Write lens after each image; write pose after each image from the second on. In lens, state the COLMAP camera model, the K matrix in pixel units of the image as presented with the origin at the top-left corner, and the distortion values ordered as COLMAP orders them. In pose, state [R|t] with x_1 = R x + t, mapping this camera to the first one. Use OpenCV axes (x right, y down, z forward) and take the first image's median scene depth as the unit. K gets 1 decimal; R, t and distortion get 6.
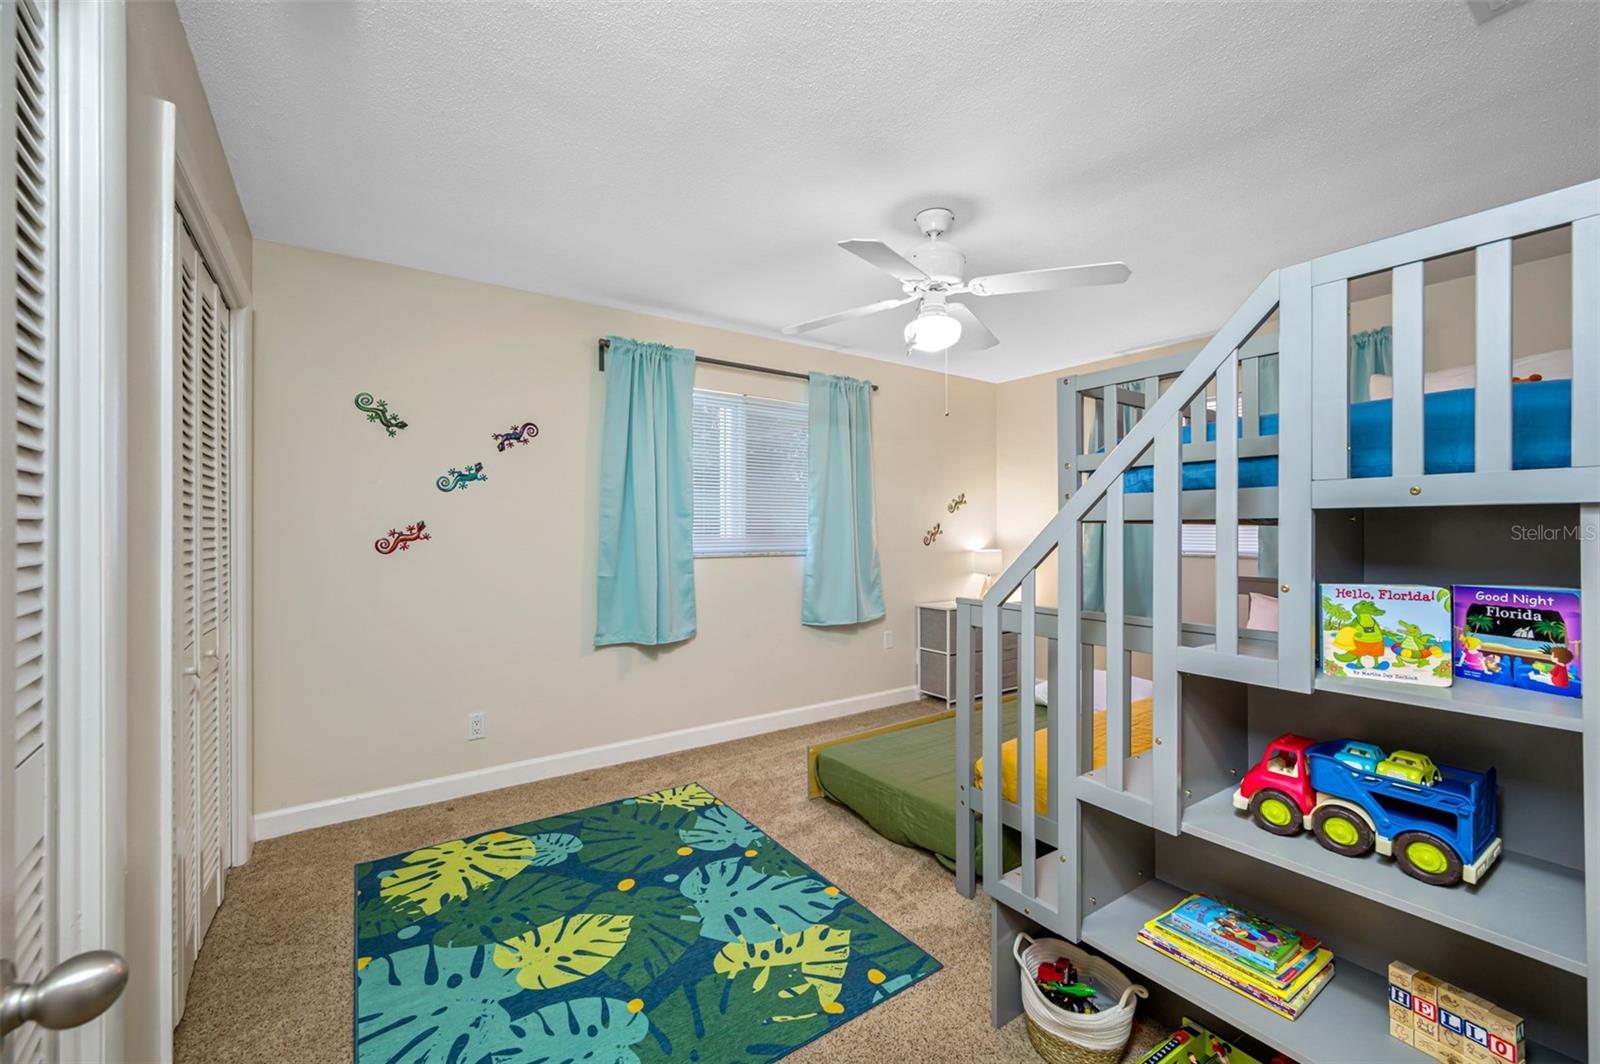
lens RADIAL K [[648.4, 0, 804.1], [0, 648.4, 536.0], [0, 0, 1]] dist [0.001188, 0.000028]
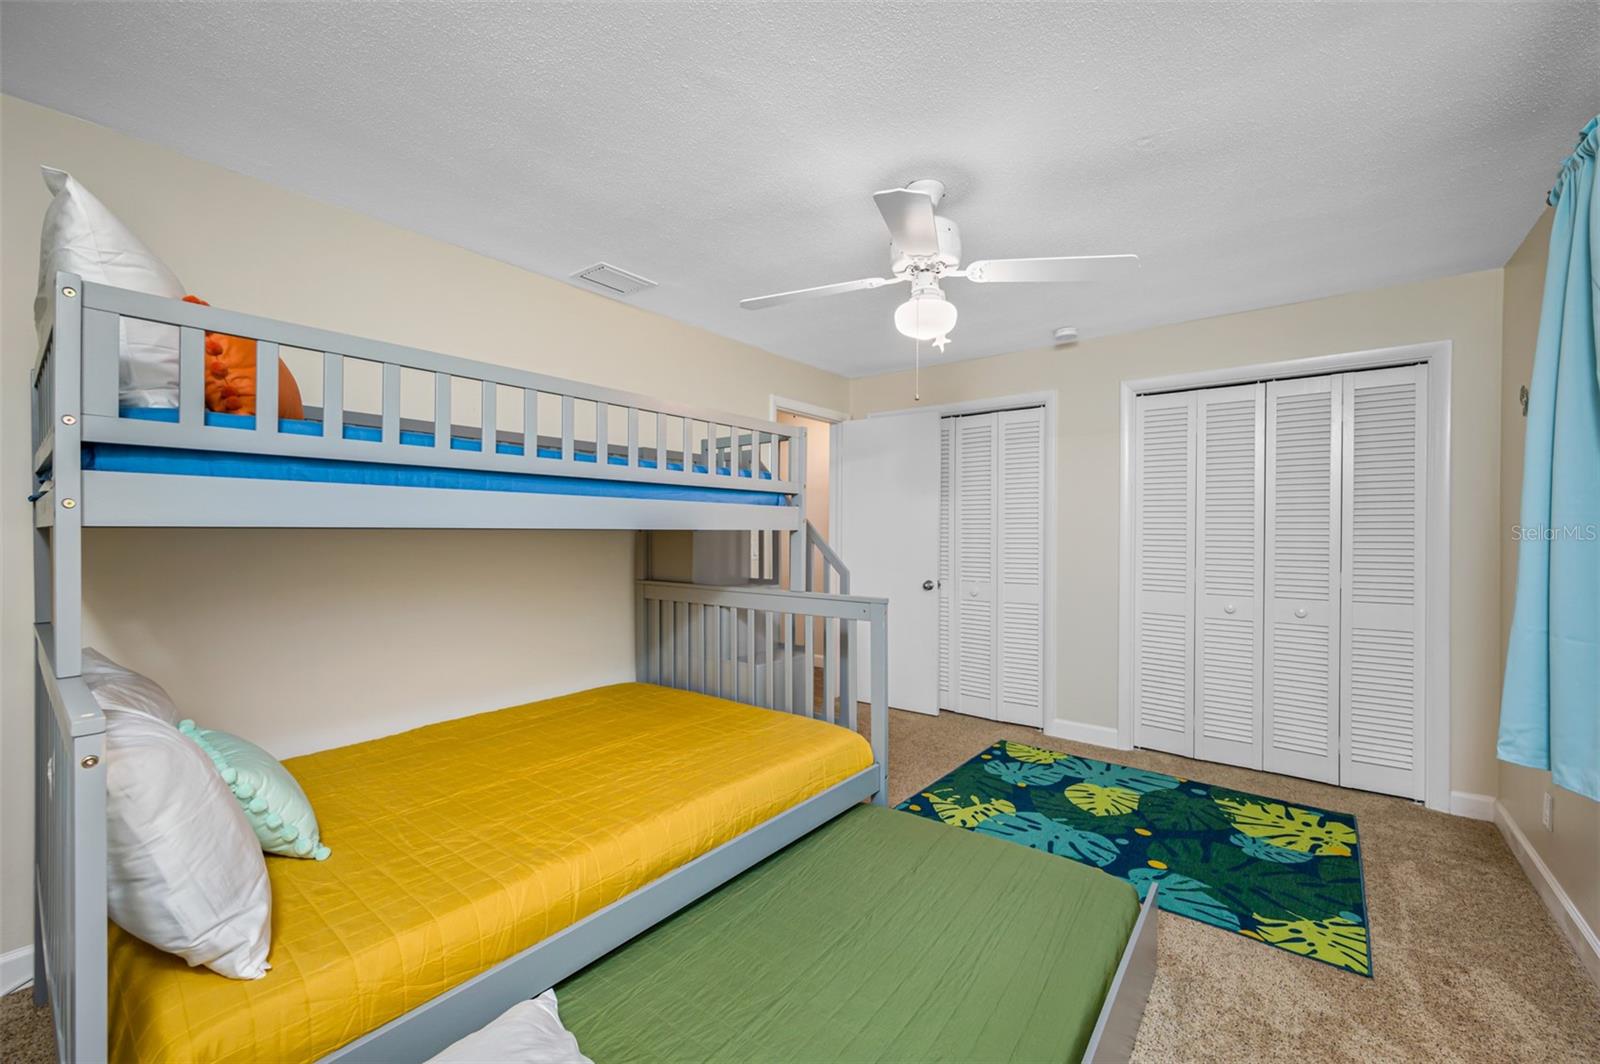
lens RADIAL K [[648.4, 0, 804.1], [0, 648.4, 536.0], [0, 0, 1]] dist [0.001188, 0.000028]
pose [[-0.959271, -0.003419, -0.282466, 0.670833], [-0.006095, 0.999944, 0.008596, -0.017761], [0.282421, 0.009967, -0.959239, 1.971414]]
